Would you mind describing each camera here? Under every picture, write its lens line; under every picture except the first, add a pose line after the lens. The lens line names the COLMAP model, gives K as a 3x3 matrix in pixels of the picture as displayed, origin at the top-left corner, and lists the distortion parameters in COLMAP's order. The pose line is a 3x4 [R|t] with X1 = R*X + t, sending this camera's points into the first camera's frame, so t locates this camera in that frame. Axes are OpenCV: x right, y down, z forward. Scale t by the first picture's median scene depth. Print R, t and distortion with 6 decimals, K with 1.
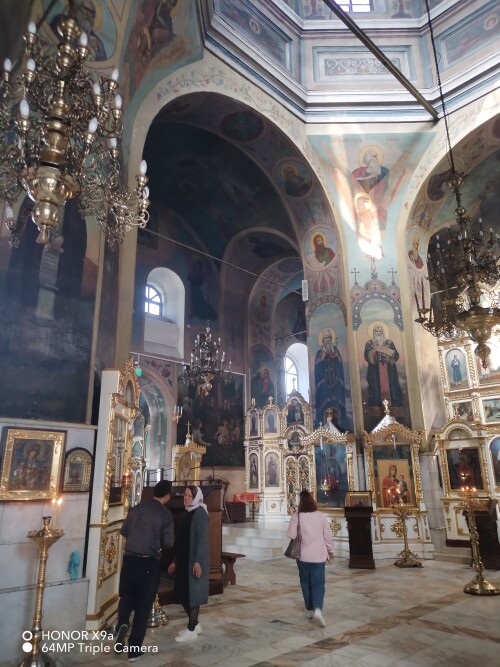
lens RADIAL K [[487.9, 0, 250.0], [0, 487.9, 333.5], [0, 0, 1]] dist [0.037804, -0.032858]
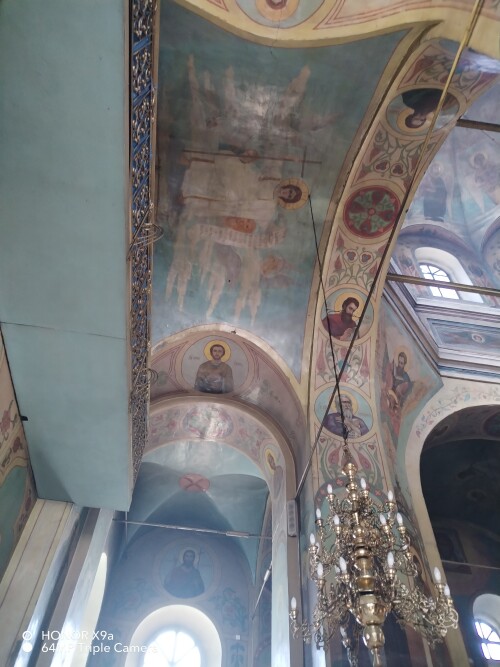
lens RADIAL K [[487.9, 0, 250.0], [0, 487.9, 333.5], [0, 0, 1]] dist [0.037804, -0.032858]
pose [[0.814188, -0.430938, -0.389090, 0.037343], [0.129278, 0.787883, -0.602103, -0.040771], [0.566026, 0.439924, 0.697195, -0.100101]]
